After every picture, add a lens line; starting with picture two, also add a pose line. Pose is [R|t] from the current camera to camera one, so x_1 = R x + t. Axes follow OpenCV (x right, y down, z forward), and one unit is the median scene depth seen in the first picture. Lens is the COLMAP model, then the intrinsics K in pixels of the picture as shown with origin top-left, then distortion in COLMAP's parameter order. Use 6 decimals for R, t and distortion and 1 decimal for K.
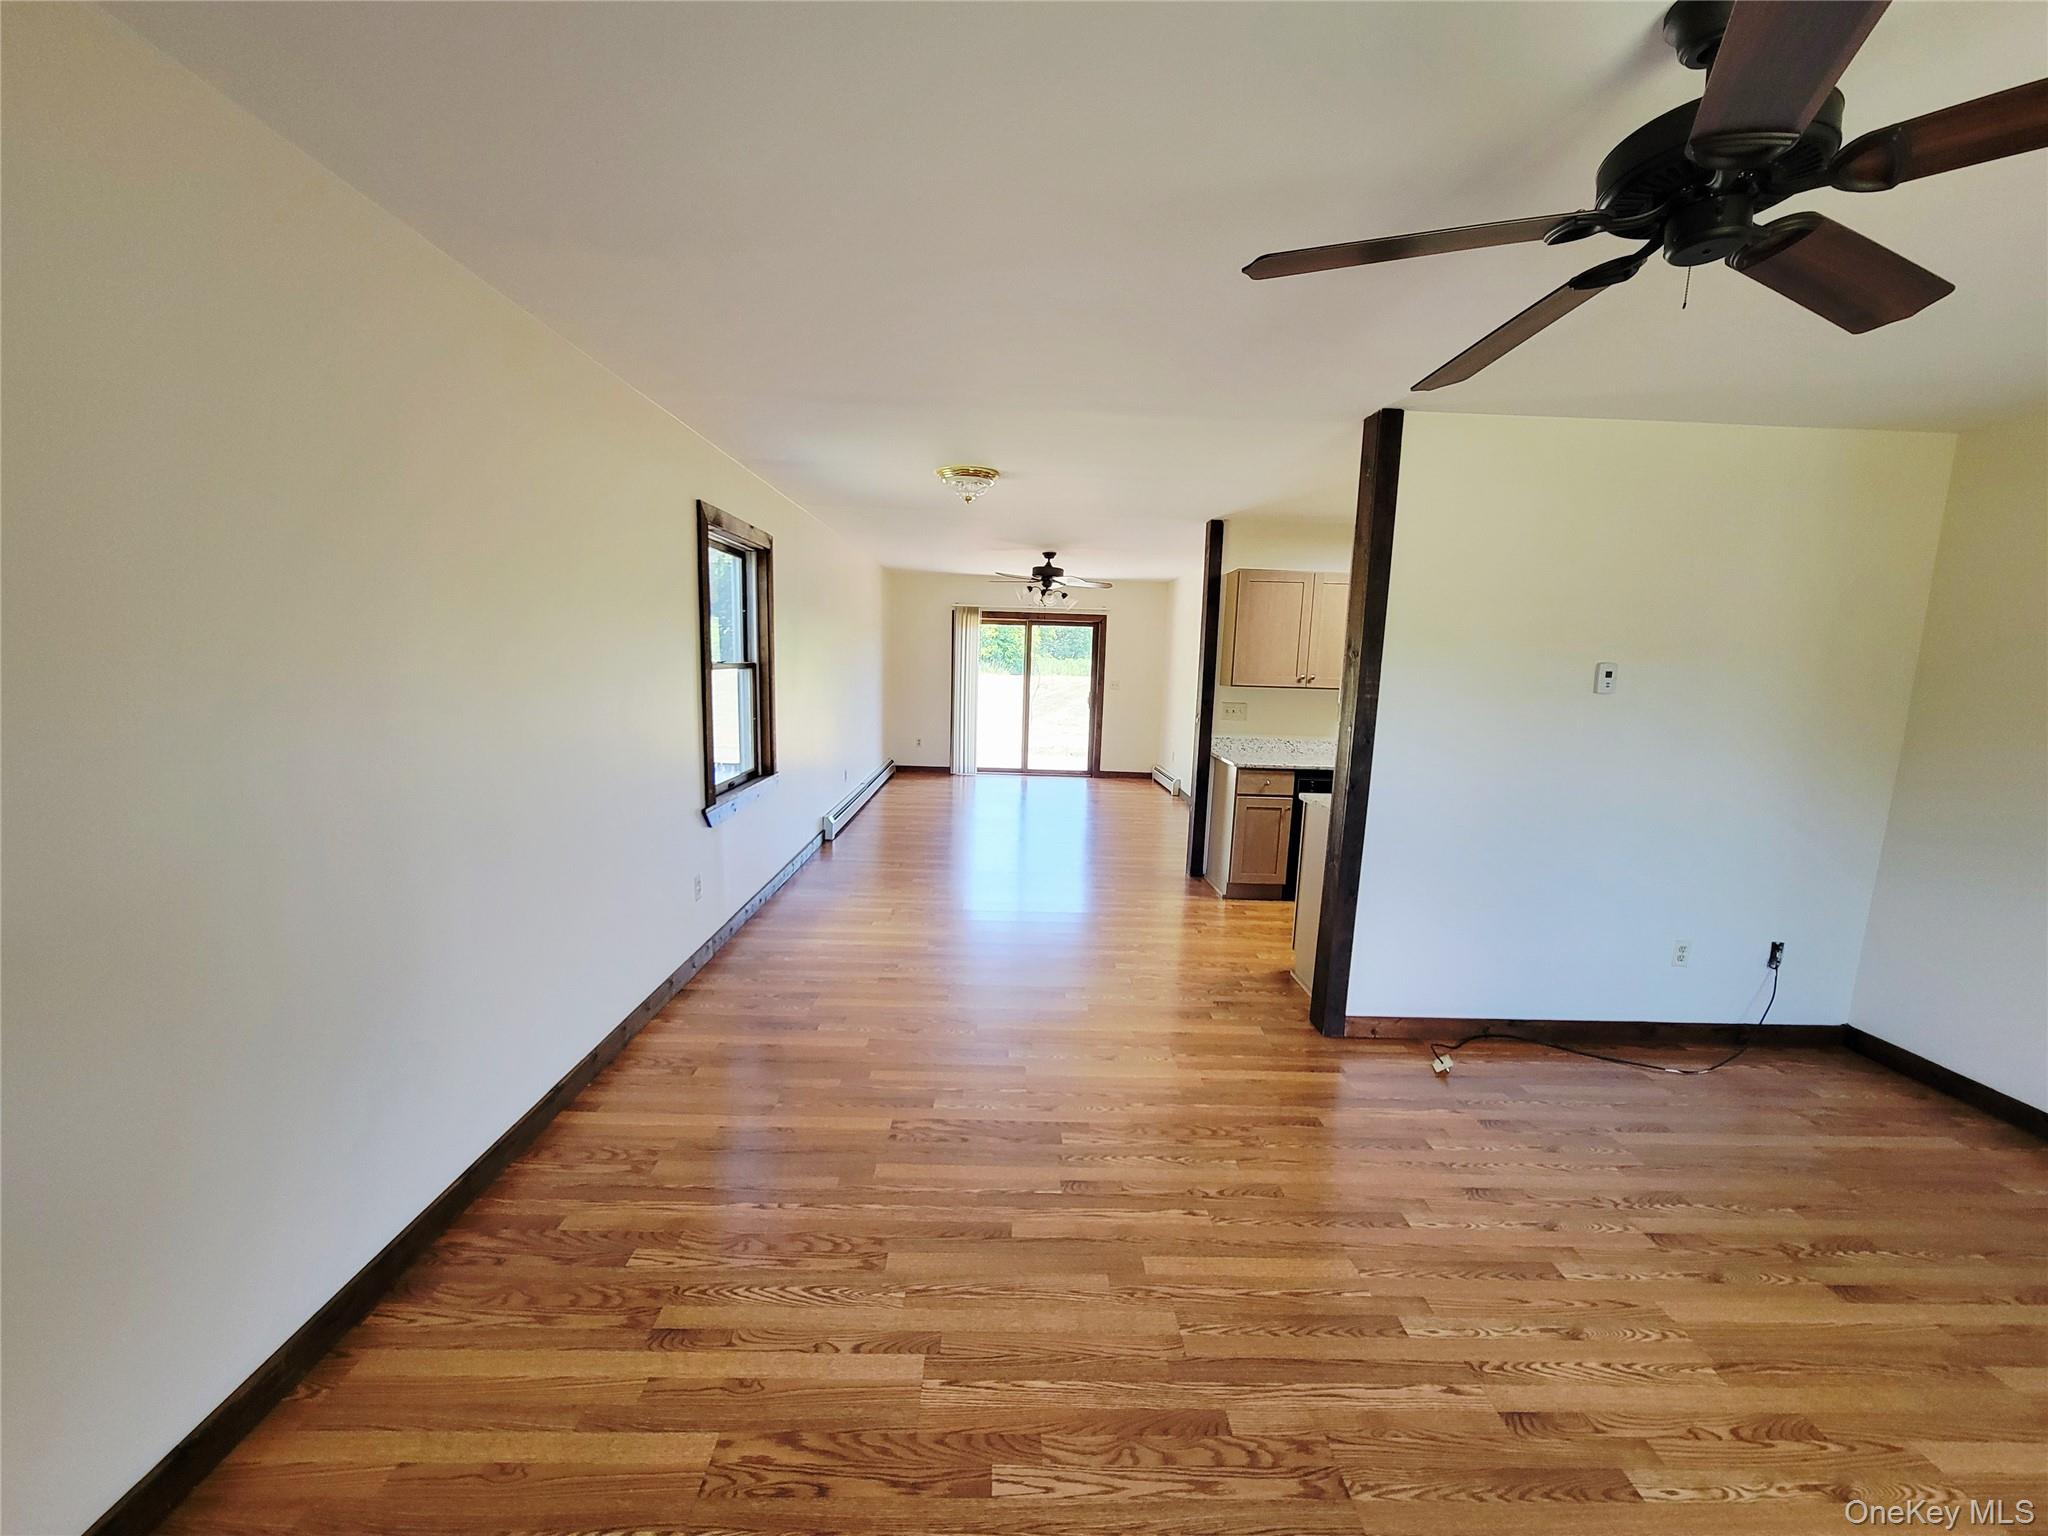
lens RADIAL K [[830.0, 0, 1019.6], [0, 830.0, 781.1], [0, 0, 1]] dist [-0.007039, 0.000412]
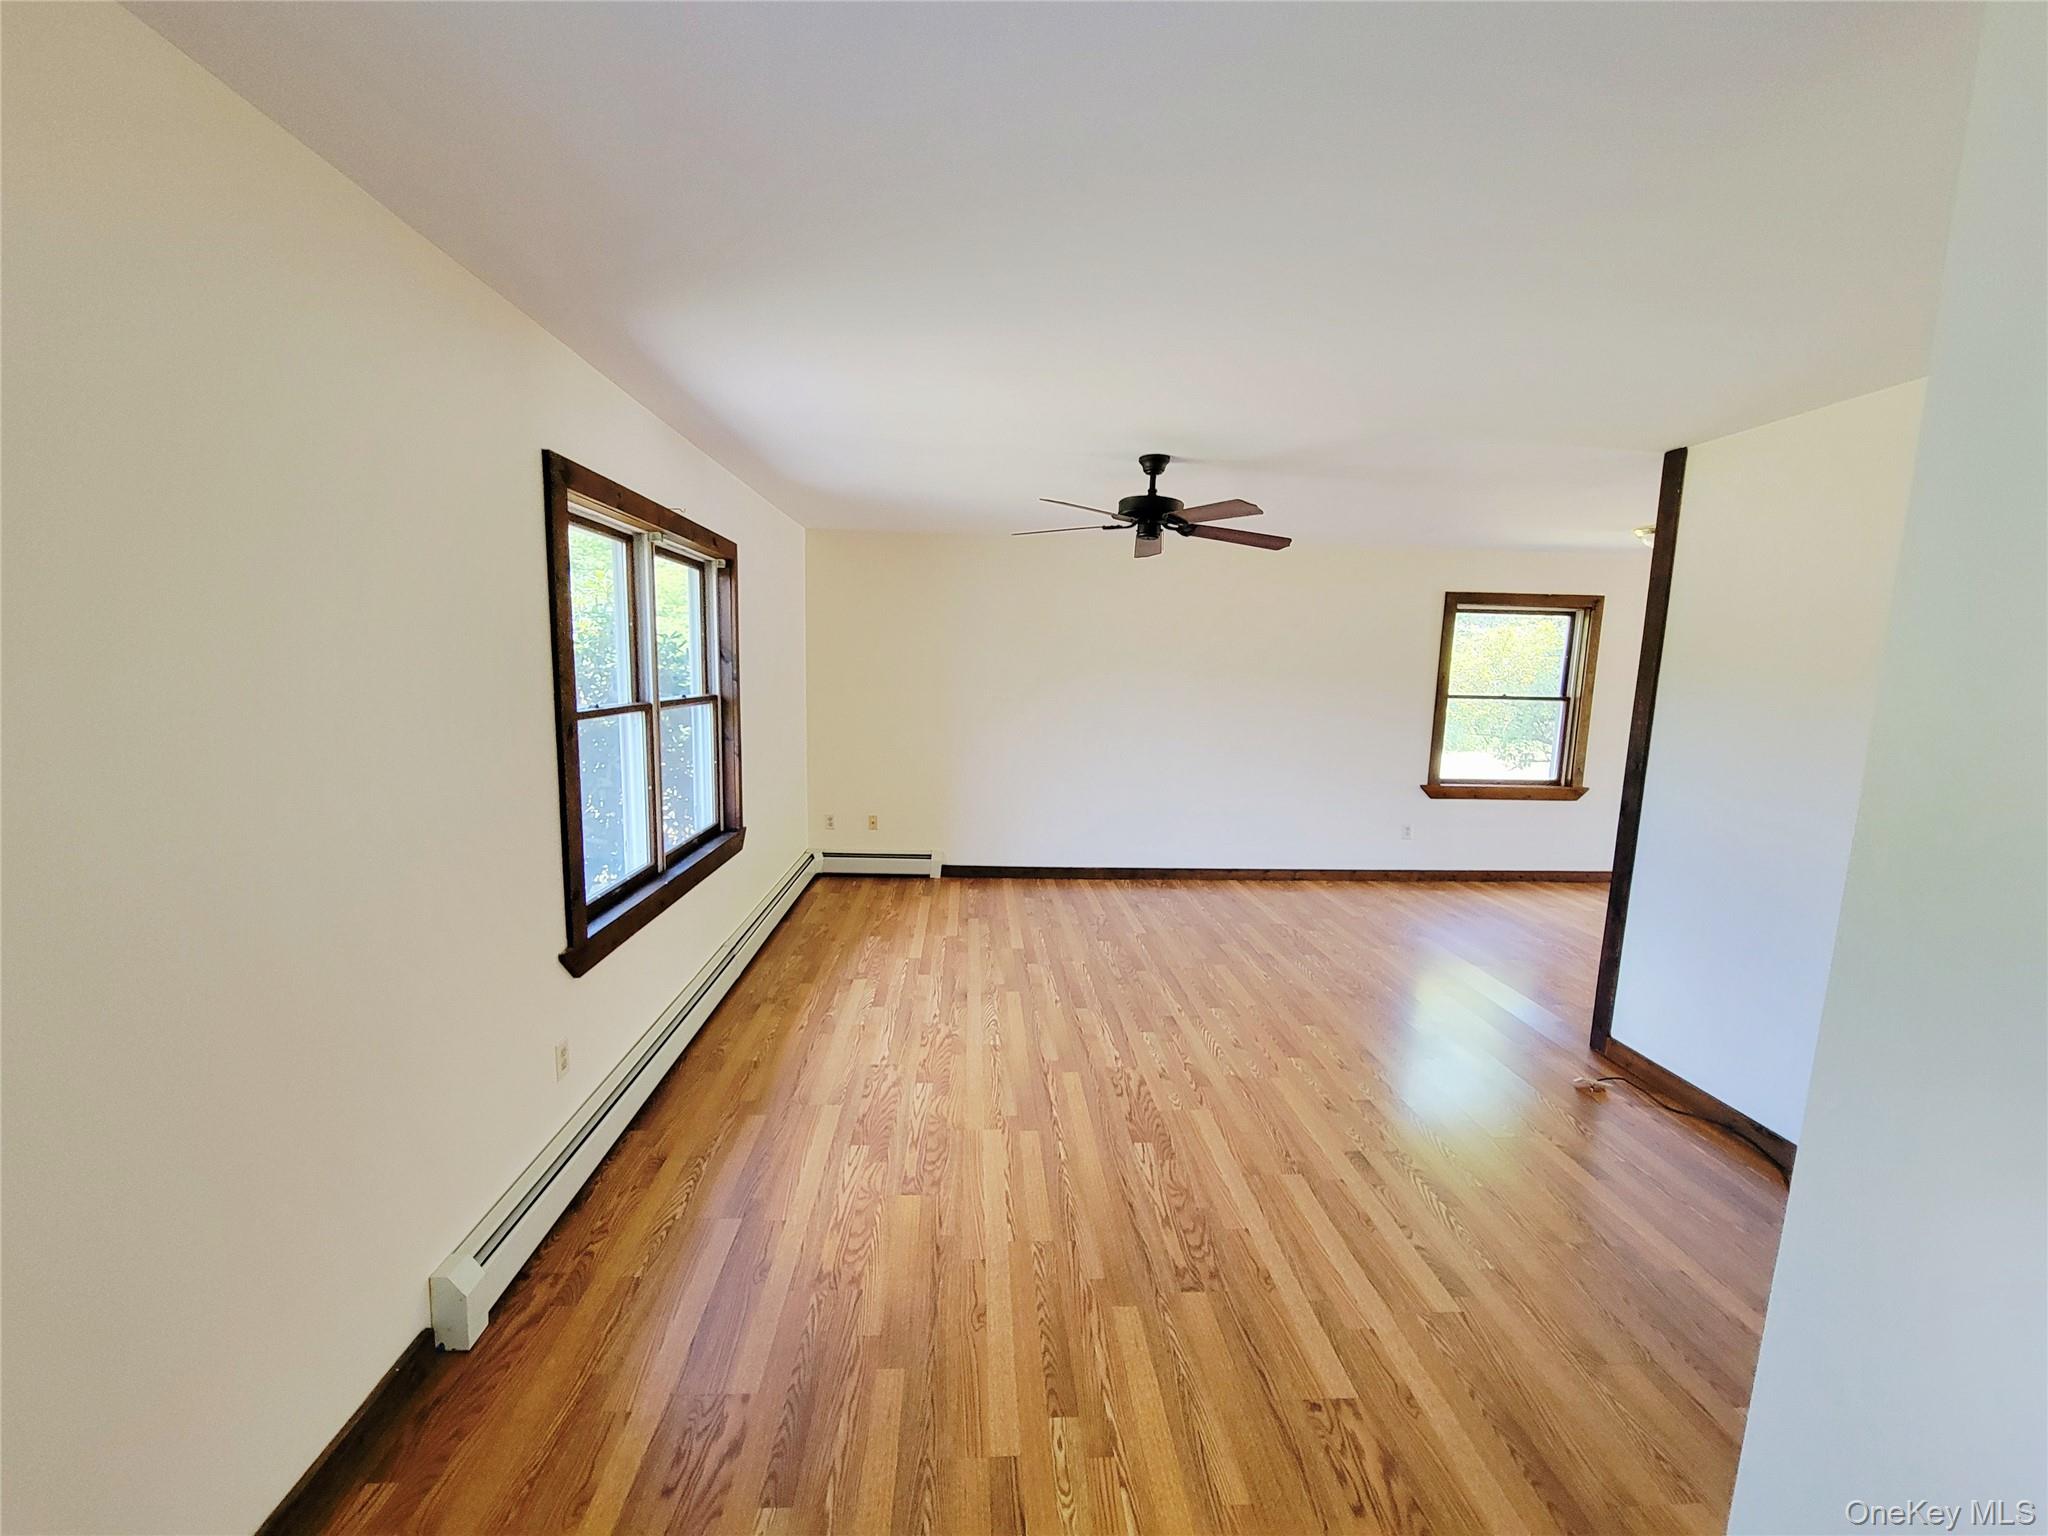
lens RADIAL K [[830.0, 0, 1019.6], [0, 830.0, 781.1], [0, 0, 1]] dist [-0.007039, 0.000412]
pose [[0.043851, 0.112648, -0.992667, 2.185882], [-0.167425, 0.980399, 0.103860, -0.013192], [0.984909, 0.161643, 0.061852, 0.287847]]
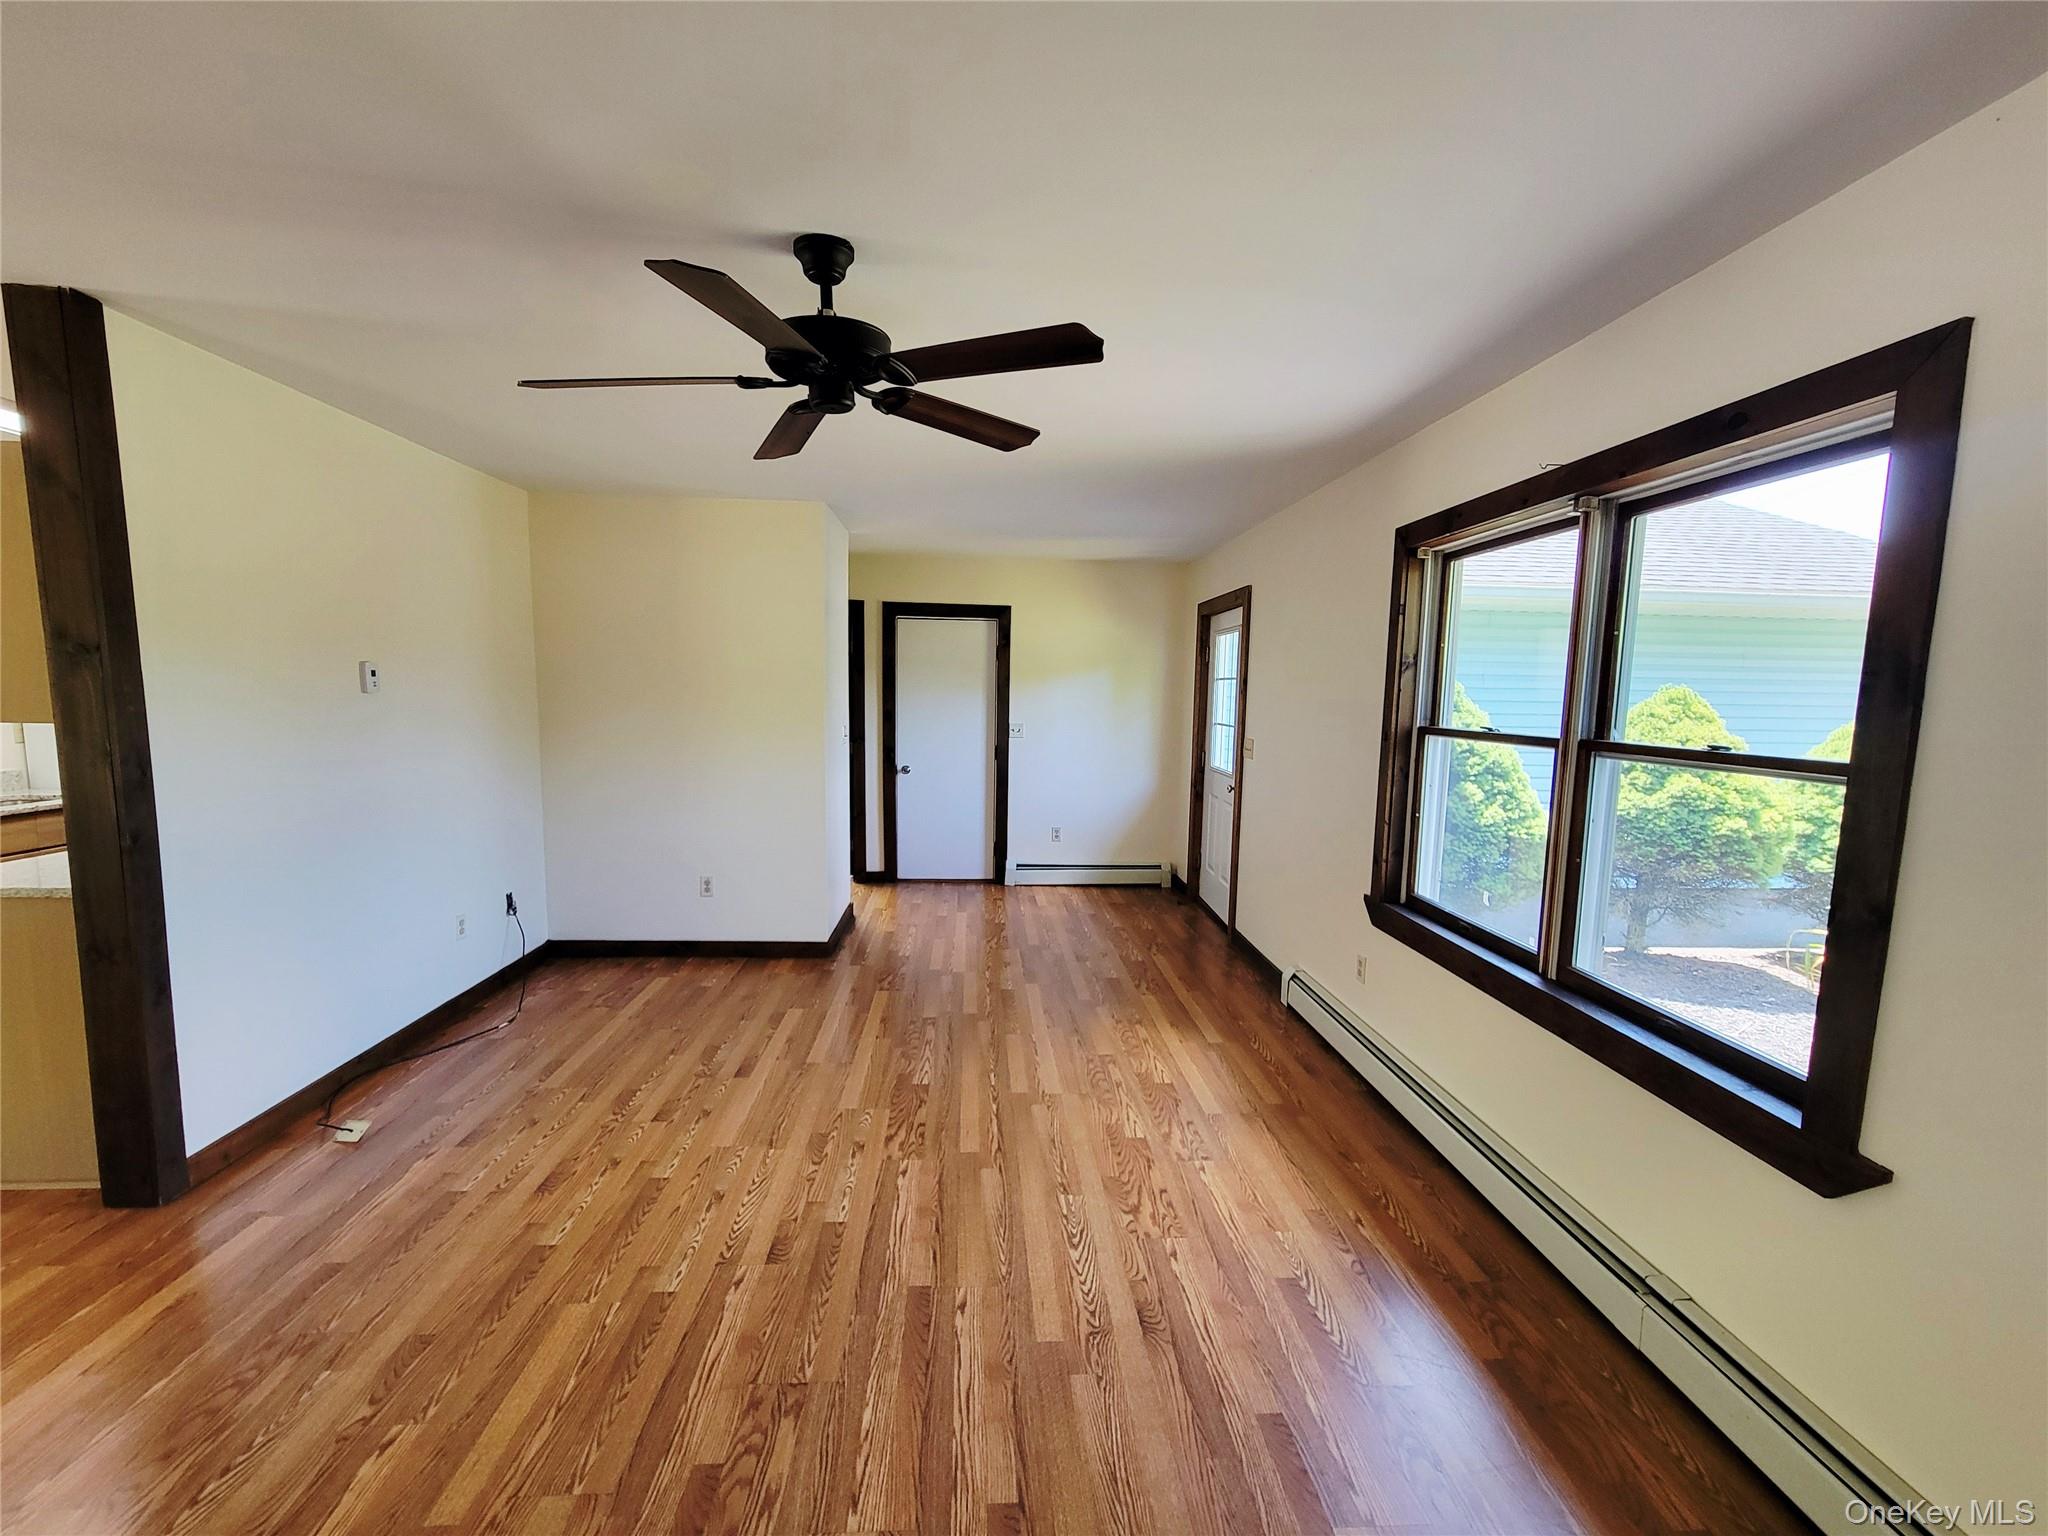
lens RADIAL K [[830.0, 0, 1019.6], [0, 830.0, 781.1], [0, 0, 1]] dist [-0.007039, 0.000412]
pose [[-0.044951, -0.139422, 0.989212, -0.476753], [0.124258, 0.981743, 0.144016, -0.077344], [-0.991231, 0.129391, -0.026806, 0.446673]]
